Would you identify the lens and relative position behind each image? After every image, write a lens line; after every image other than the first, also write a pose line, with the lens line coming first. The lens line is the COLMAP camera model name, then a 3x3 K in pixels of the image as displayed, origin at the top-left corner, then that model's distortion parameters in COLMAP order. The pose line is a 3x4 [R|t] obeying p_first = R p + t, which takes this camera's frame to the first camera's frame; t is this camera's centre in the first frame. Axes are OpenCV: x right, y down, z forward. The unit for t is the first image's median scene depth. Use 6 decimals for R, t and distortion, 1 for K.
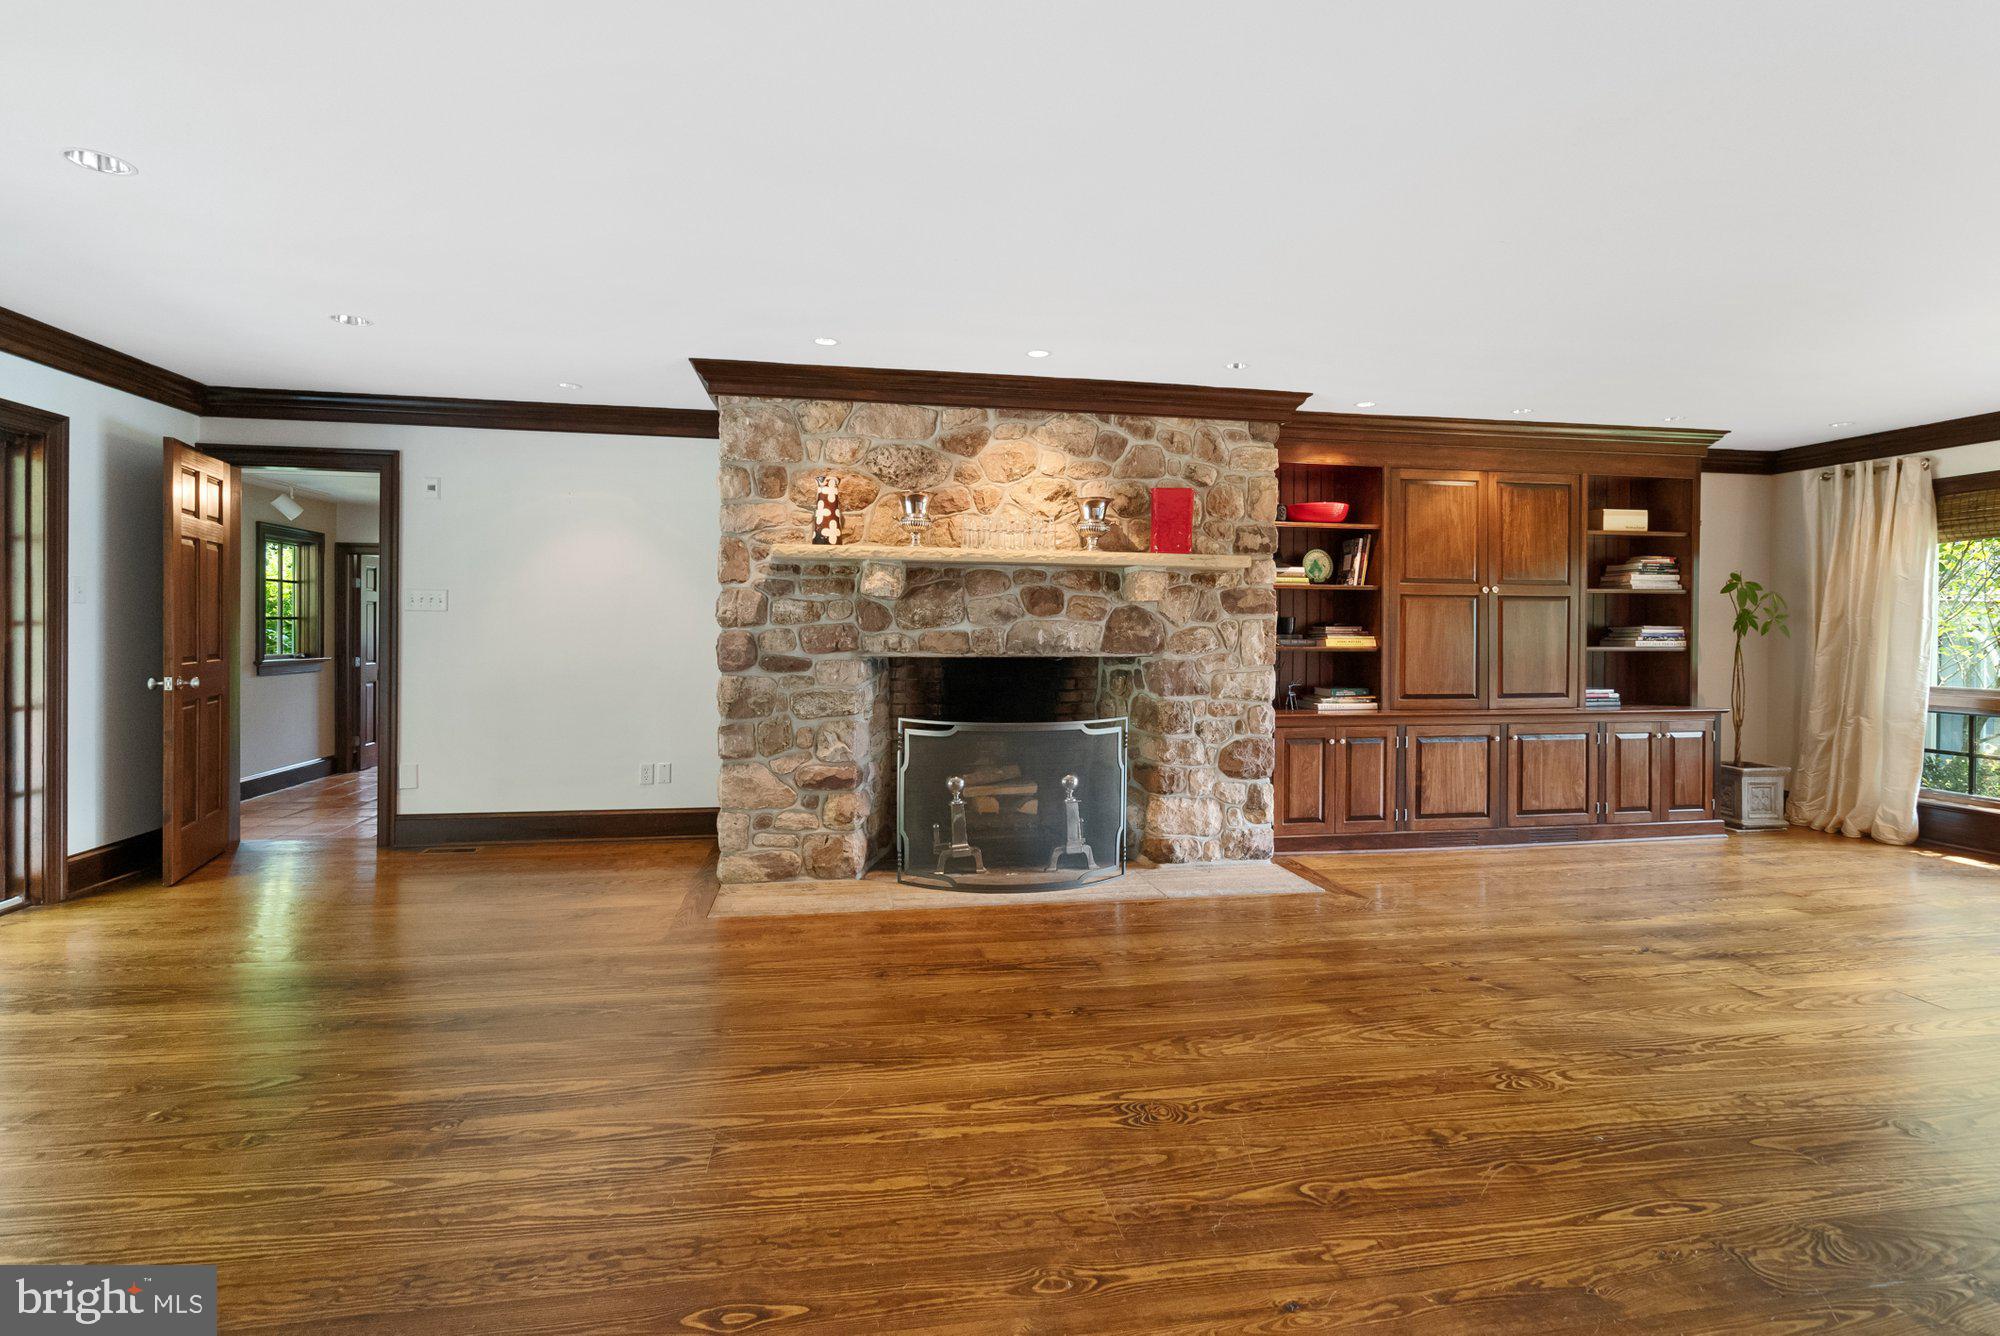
lens RADIAL K [[924.4, 0, 992.6], [0, 924.4, 633.0], [0, 0, 1]] dist [-0.000637, 0.000423]
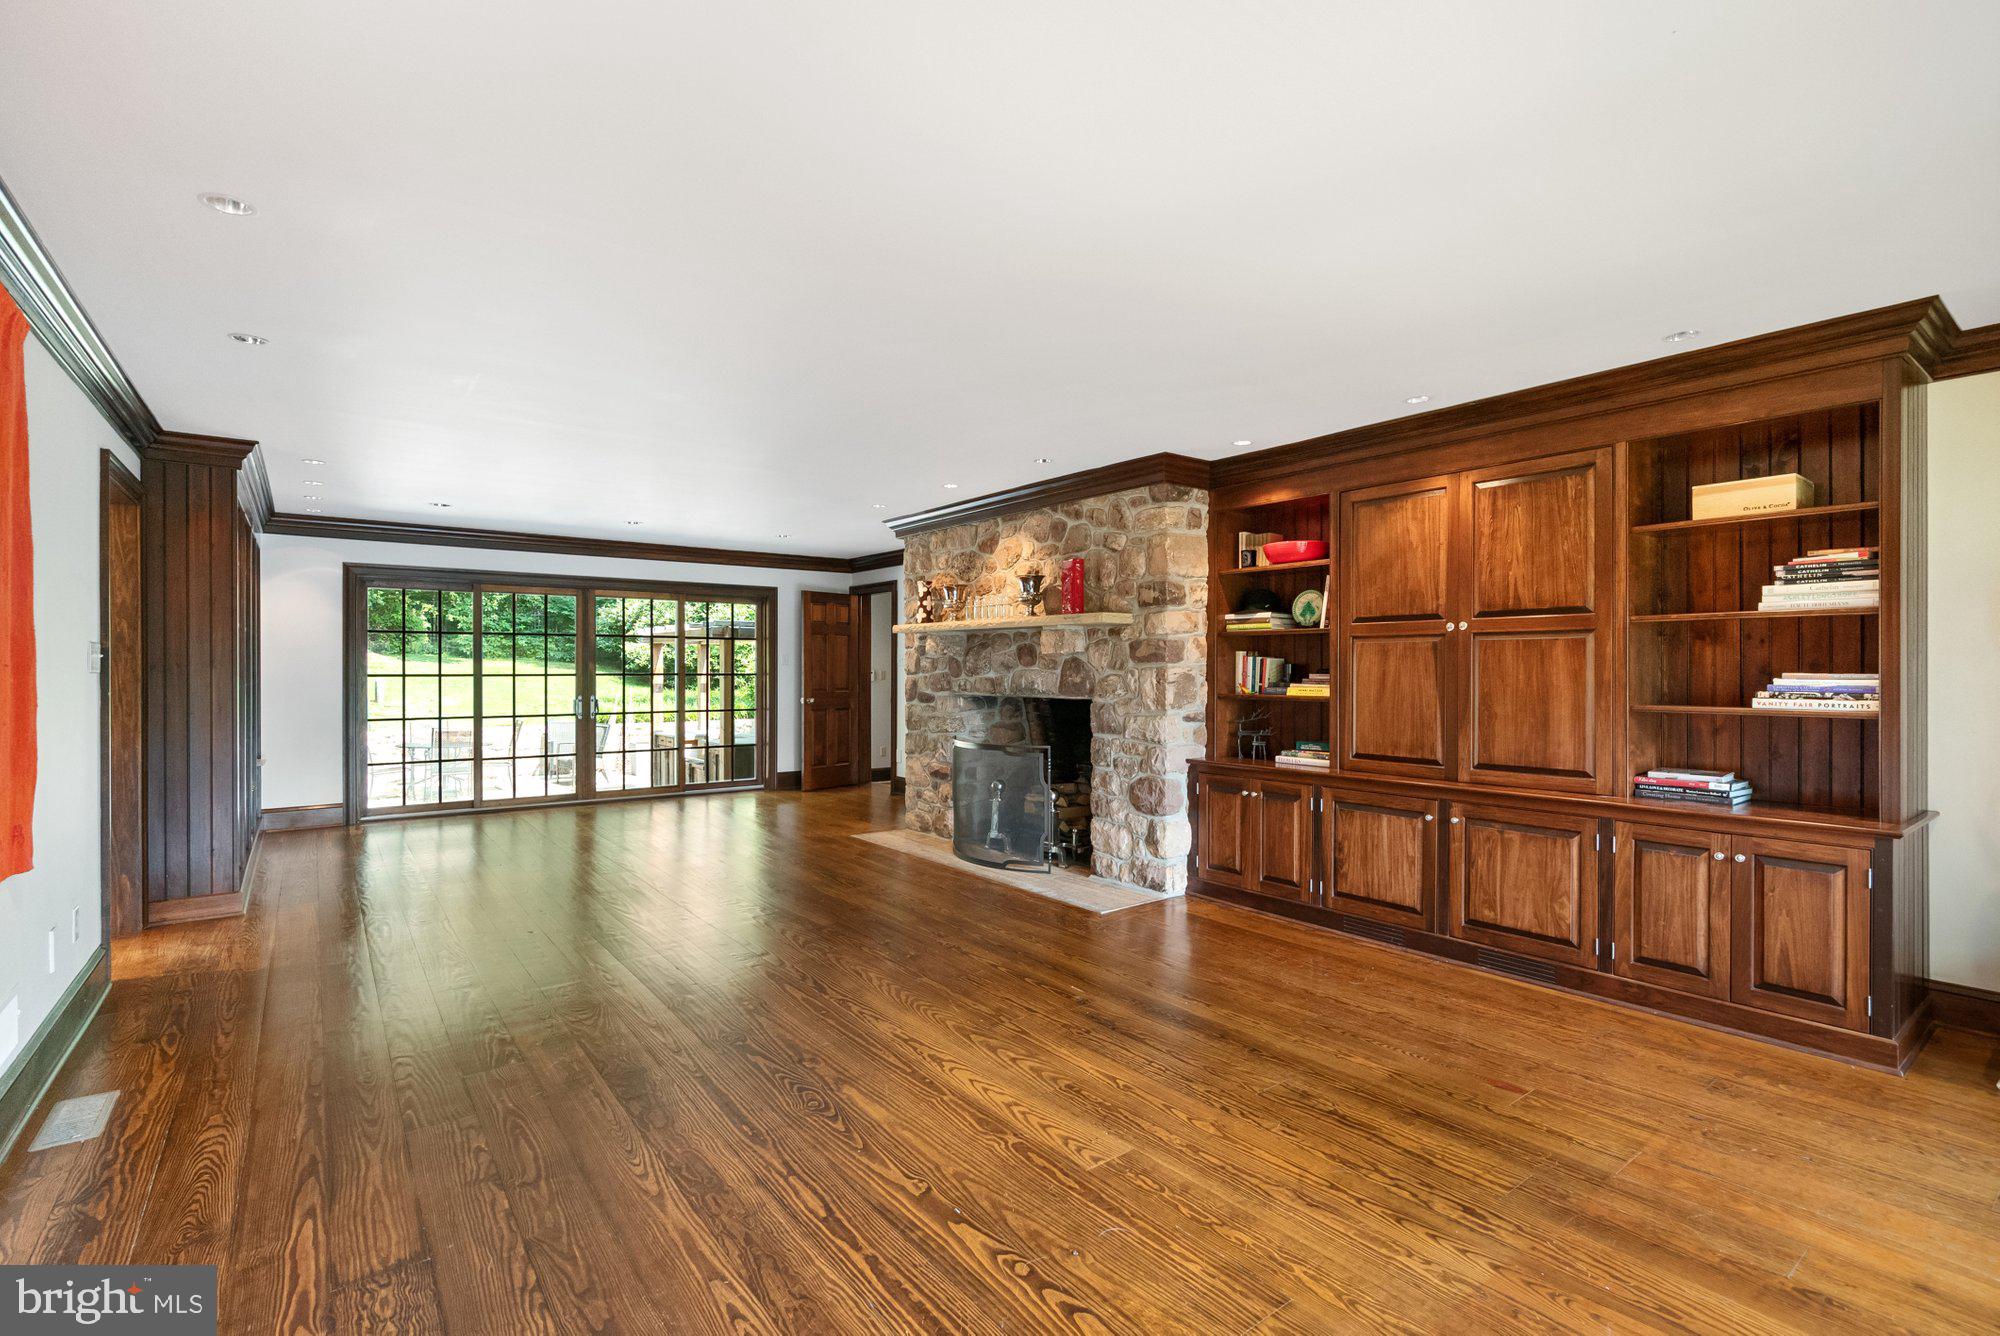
lens RADIAL K [[924.4, 0, 1001.8], [0, 924.4, 669.7], [0, 0, 1]] dist [-0.000637, 0.000423]
pose [[0.462824, -0.004731, -0.886438, 1.172557], [-0.005132, 0.999955, -0.008016, -0.002733], [0.886435, 0.008259, 0.462779, 0.346092]]
